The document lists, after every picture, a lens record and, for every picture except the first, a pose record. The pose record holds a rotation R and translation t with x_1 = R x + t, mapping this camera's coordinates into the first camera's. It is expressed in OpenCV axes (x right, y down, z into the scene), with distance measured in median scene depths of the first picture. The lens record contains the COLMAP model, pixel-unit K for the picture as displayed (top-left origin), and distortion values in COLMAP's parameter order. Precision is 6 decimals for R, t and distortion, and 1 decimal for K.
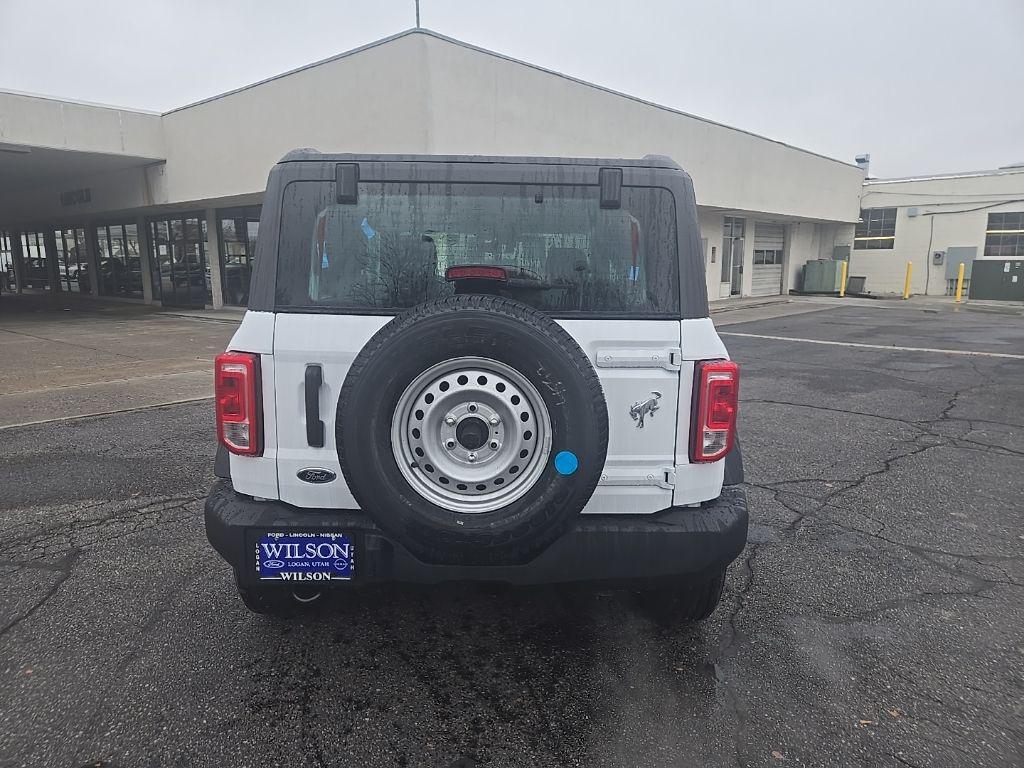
lens RADIAL K [[691.7, 0, 512.0], [0, 691.7, 384.0], [0, 0, 1]] dist [0.077981, -0.072170]
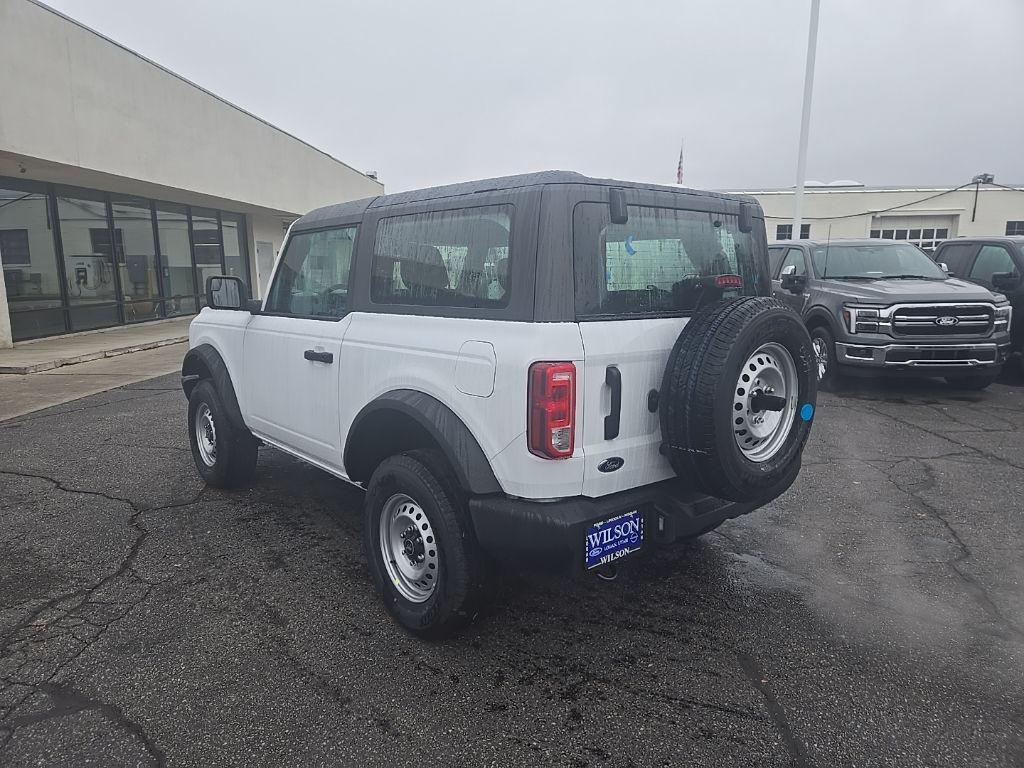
lens RADIAL K [[691.7, 0, 512.0], [0, 691.7, 384.0], [0, 0, 1]] dist [0.077981, -0.072170]
pose [[0.761143, -0.115069, 0.638294, -1.103016], [0.118390, 0.992251, 0.037703, -0.058885], [-0.637687, 0.046870, 0.768868, 0.238274]]
